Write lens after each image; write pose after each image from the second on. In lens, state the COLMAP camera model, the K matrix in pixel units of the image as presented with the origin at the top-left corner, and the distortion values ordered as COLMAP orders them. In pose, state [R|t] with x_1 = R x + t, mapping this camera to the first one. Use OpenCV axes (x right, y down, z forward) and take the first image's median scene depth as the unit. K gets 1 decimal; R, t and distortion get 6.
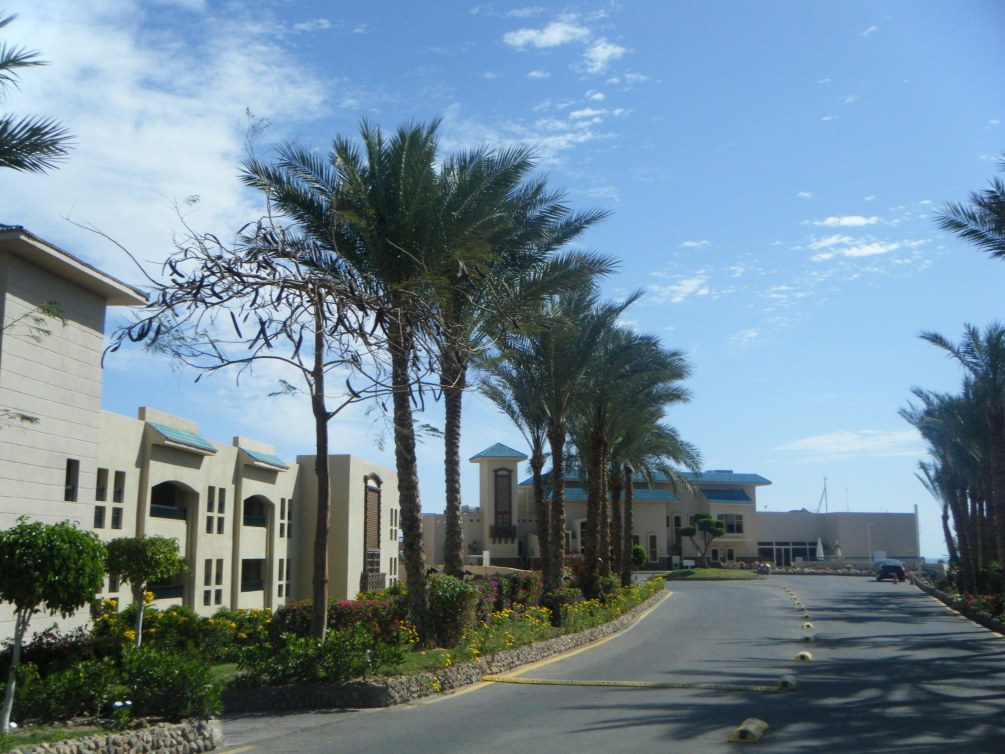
lens RADIAL K [[1000.5, 0, 502.5], [0, 1000.5, 377.0], [0, 0, 1]] dist [0.008013, -0.014806]
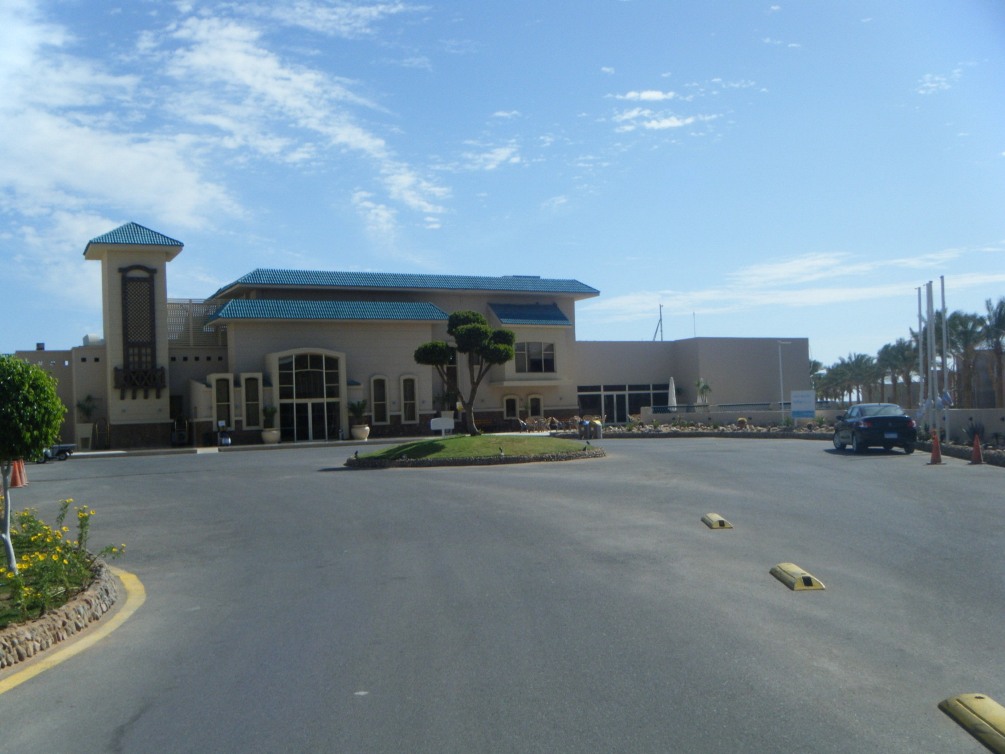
lens RADIAL K [[1000.5, 0, 502.5], [0, 1000.5, 377.0], [0, 0, 1]] dist [0.008013, -0.014806]
pose [[0.983619, -0.023207, 0.178757, 0.098515], [-0.001747, 0.990404, 0.138193, 0.074392], [-0.180249, -0.136242, 0.974140, 0.406659]]
